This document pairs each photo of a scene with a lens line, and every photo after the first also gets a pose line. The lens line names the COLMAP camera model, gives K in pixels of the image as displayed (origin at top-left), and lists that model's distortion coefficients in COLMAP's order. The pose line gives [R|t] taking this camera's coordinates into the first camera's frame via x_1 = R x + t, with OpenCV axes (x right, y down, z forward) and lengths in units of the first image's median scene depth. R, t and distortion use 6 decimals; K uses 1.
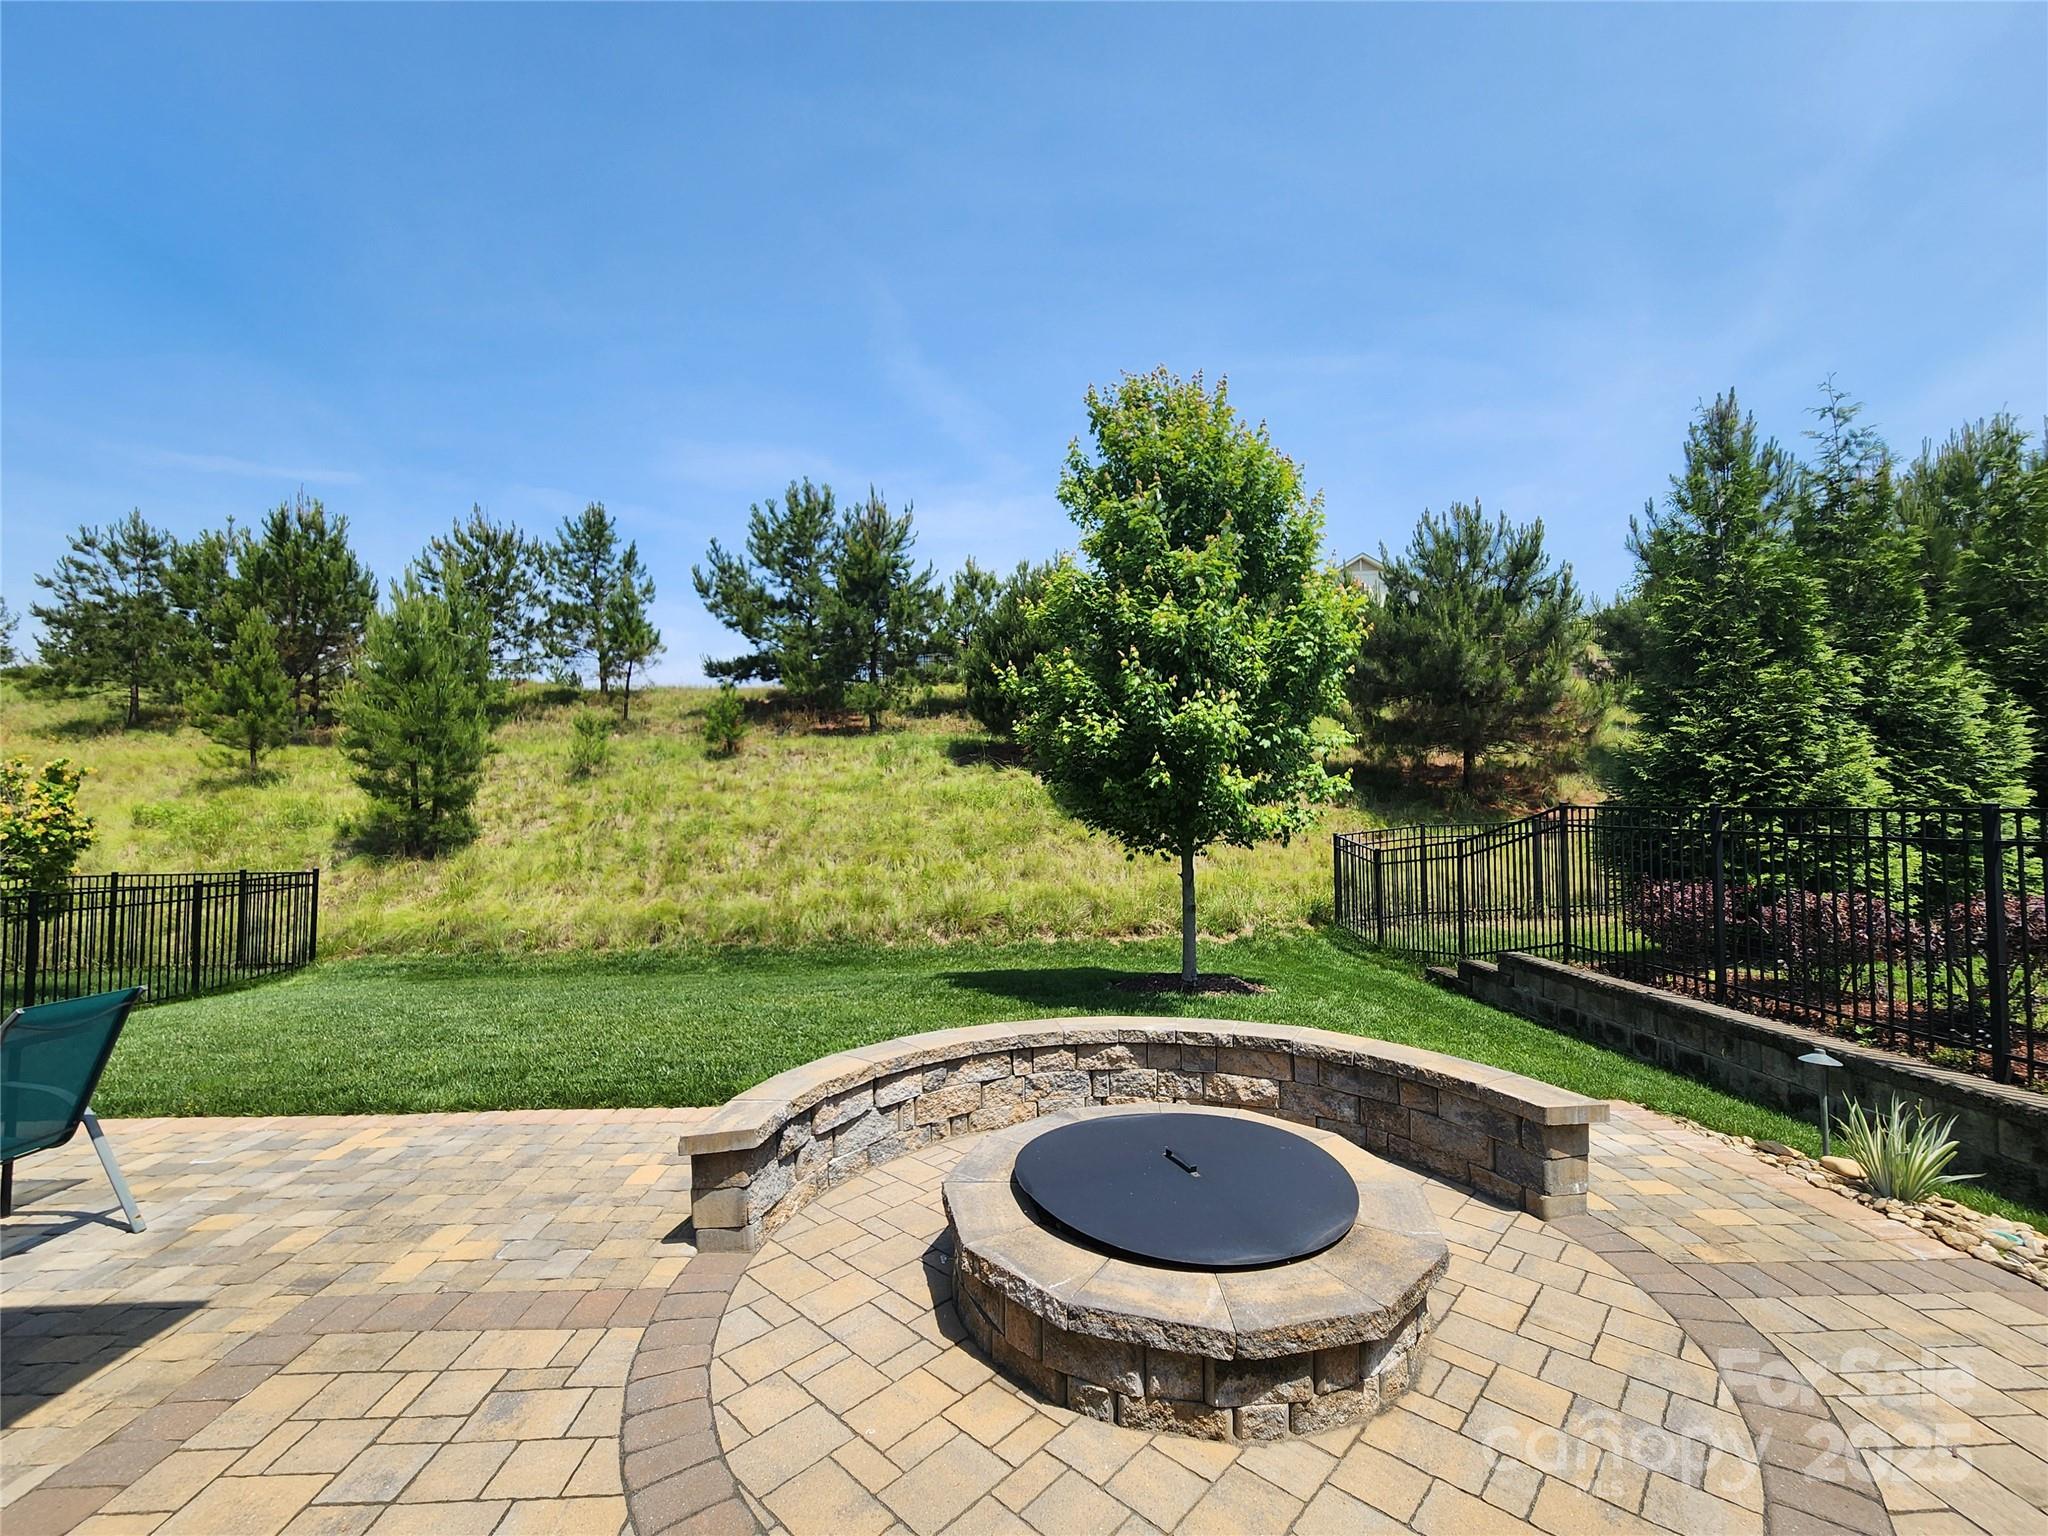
lens RADIAL K [[832.3, 0, 1021.2], [0, 832.3, 765.5], [0, 0, 1]] dist [-0.000162, 0.001750]
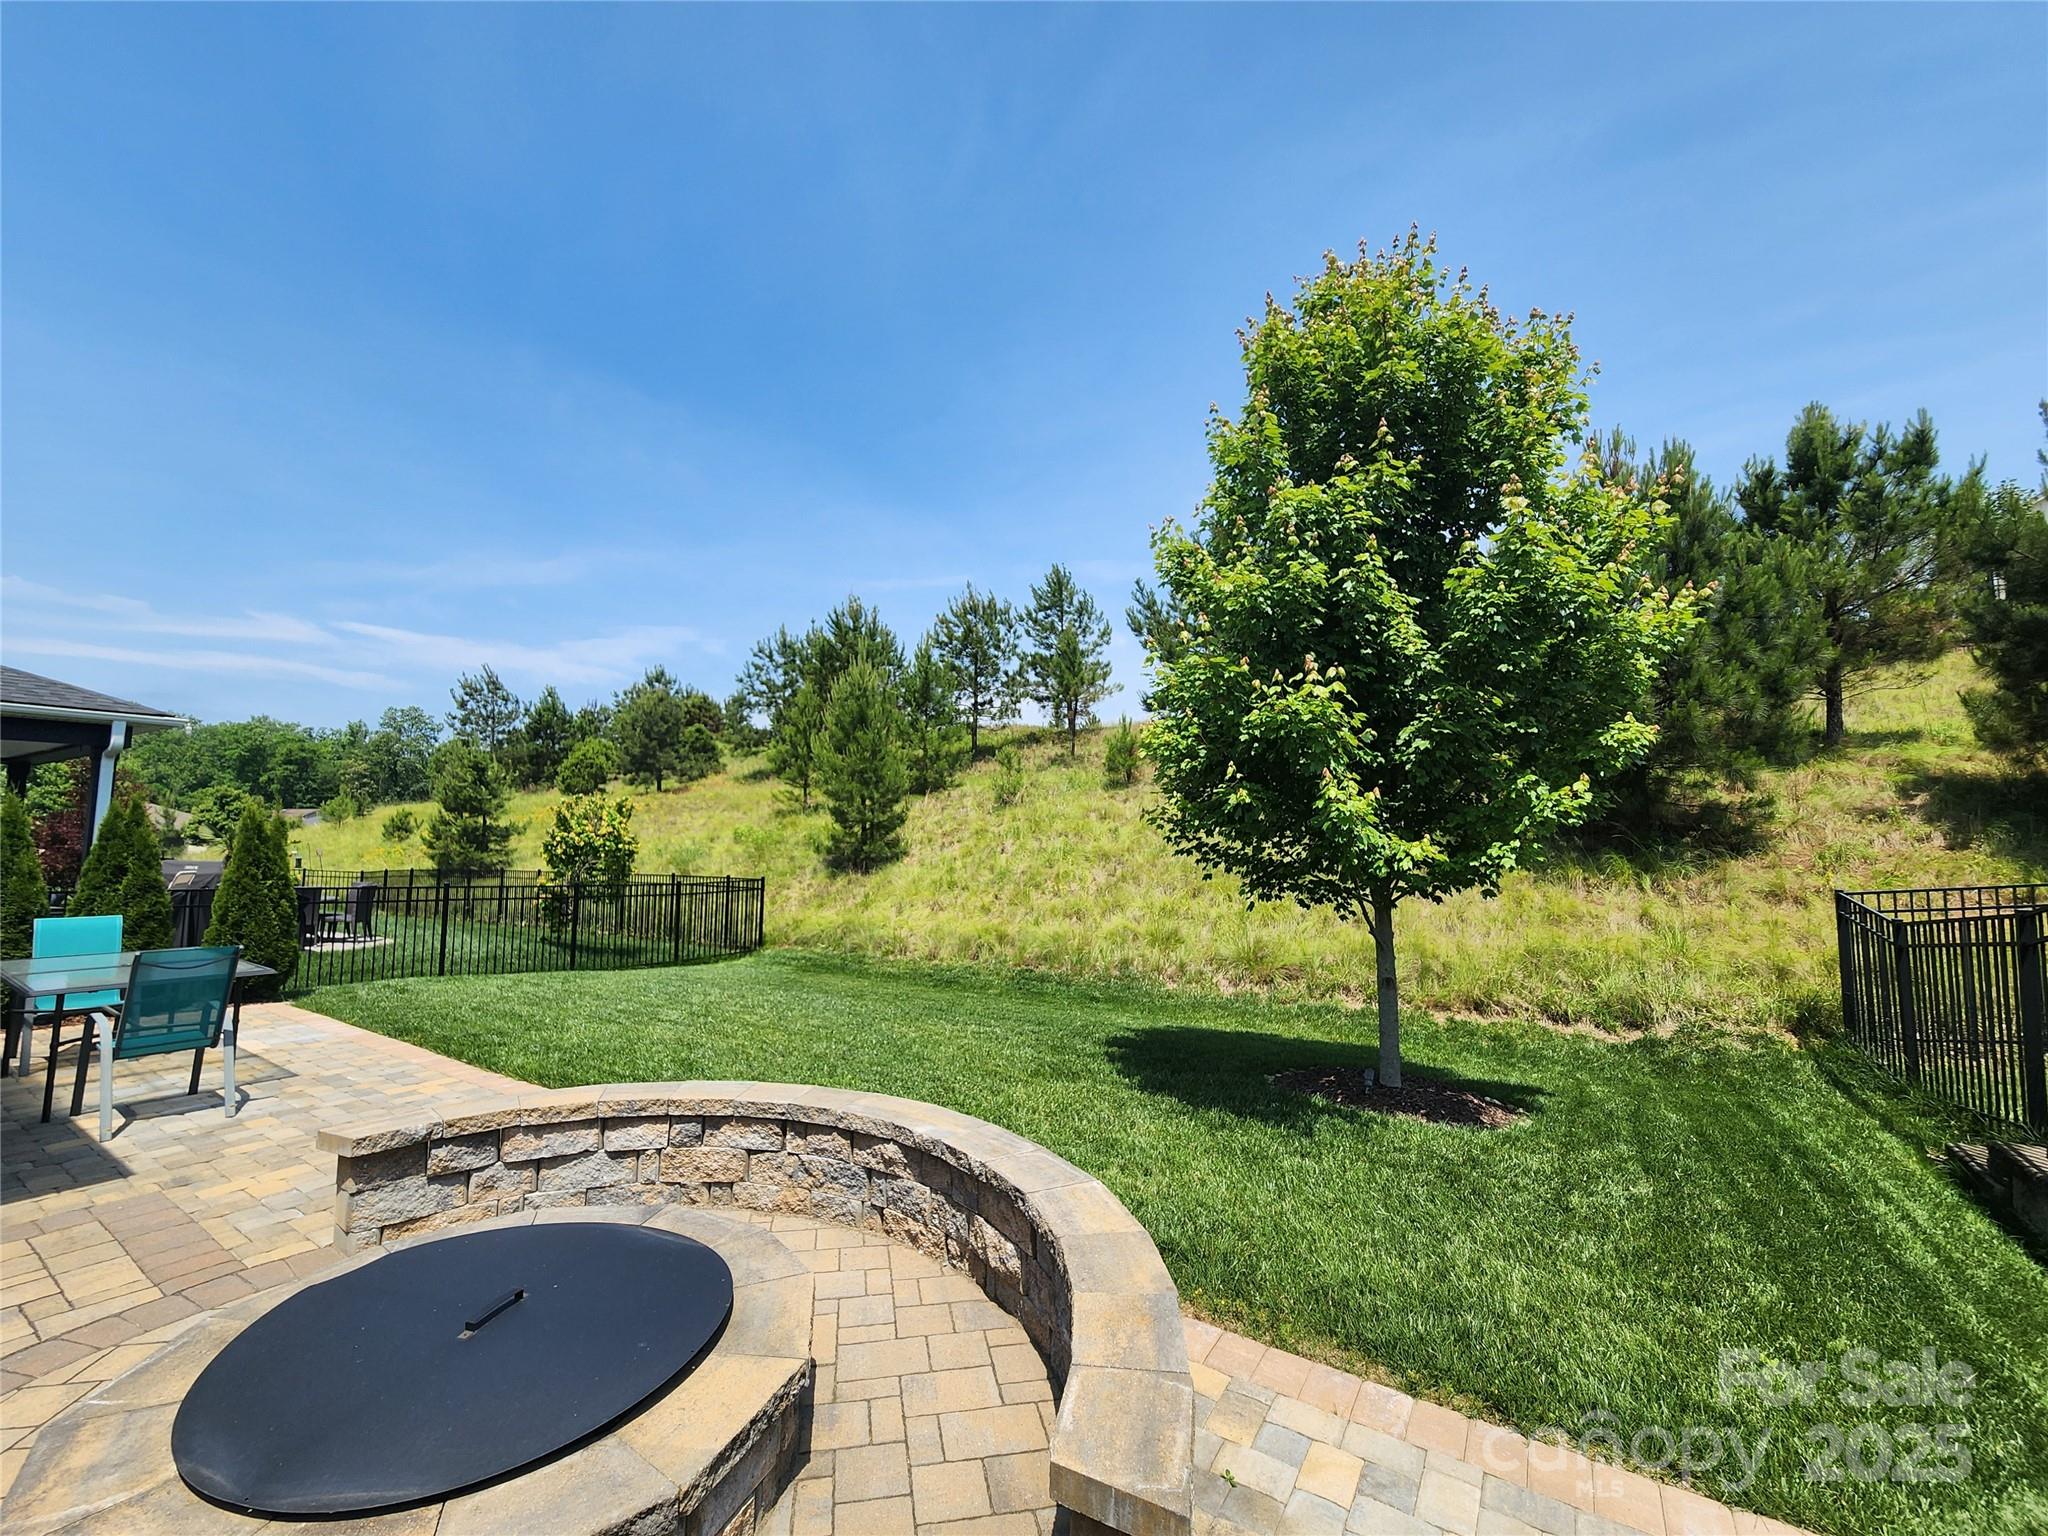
lens RADIAL K [[832.3, 0, 1023.8], [0, 832.3, 774.4], [0, 0, 1]] dist [-0.000162, 0.001750]
pose [[0.819379, -0.028508, -0.572542, 0.241359], [0.013465, 0.999444, -0.030494, 0.008358], [0.573093, 0.017277, 0.819308, 0.159533]]
